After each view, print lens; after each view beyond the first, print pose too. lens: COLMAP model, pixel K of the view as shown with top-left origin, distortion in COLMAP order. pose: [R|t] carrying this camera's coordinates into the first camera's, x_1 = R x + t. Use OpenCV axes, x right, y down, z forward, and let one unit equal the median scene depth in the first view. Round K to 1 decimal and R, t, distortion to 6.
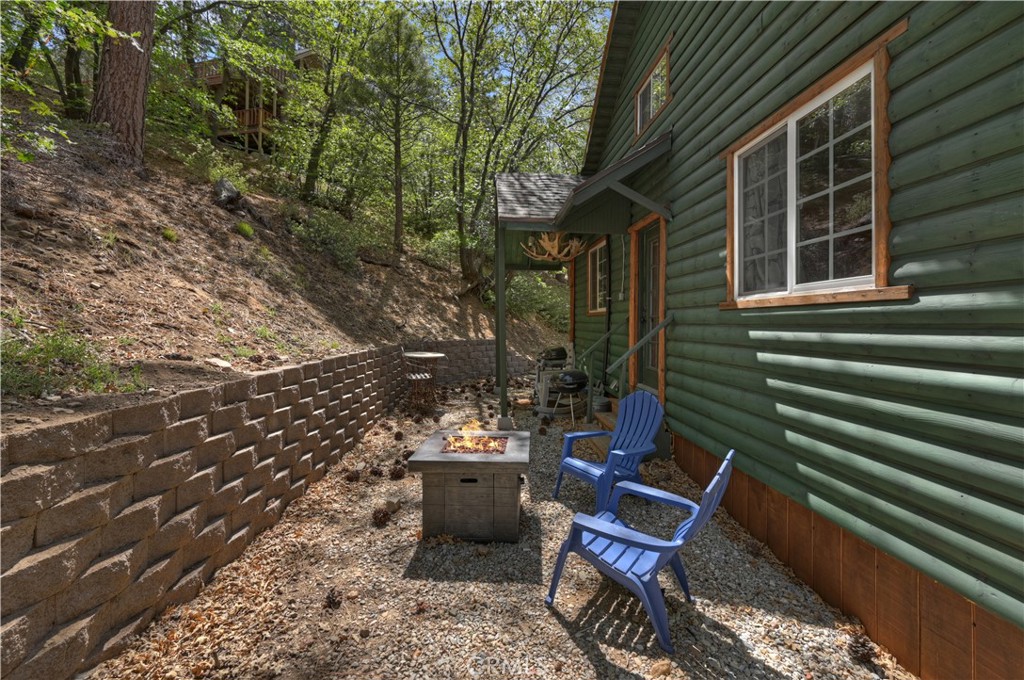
lens RADIAL K [[404.6, 0, 512.0], [0, 404.6, 340.0], [0, 0, 1]] dist [-0.000573, 0.000033]
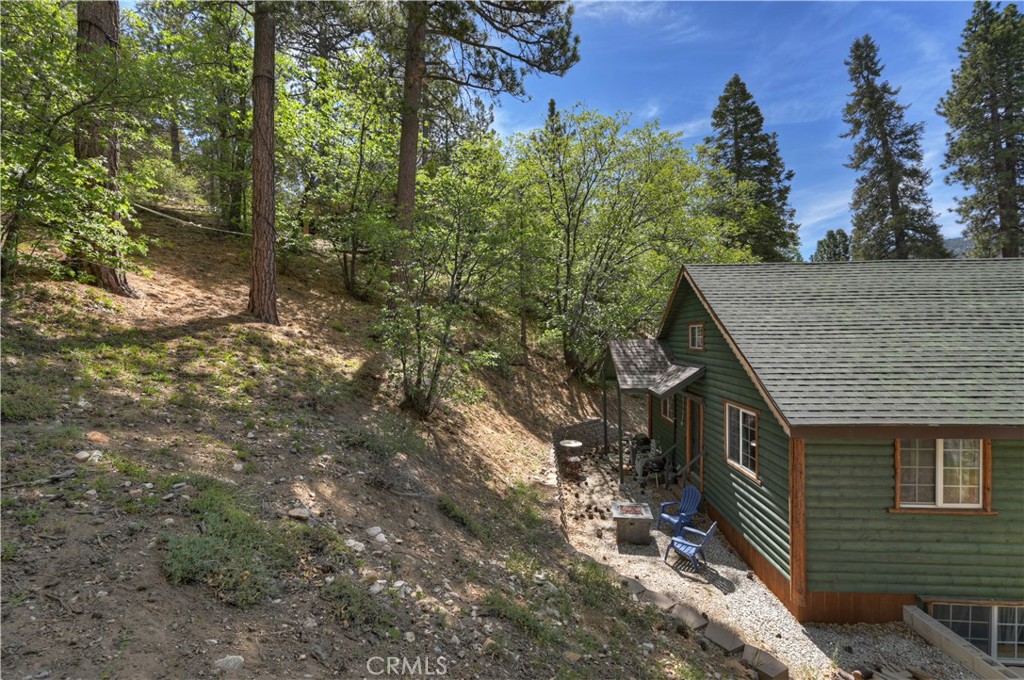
lens RADIAL K [[404.6, 0, 512.0], [0, 404.6, 340.0], [0, 0, 1]] dist [-0.000573, 0.000033]
pose [[0.991797, -0.012746, -0.127183, -0.561573], [0.009832, 0.999675, -0.023513, -0.907267], [0.127441, 0.022070, 0.991601, -2.024451]]
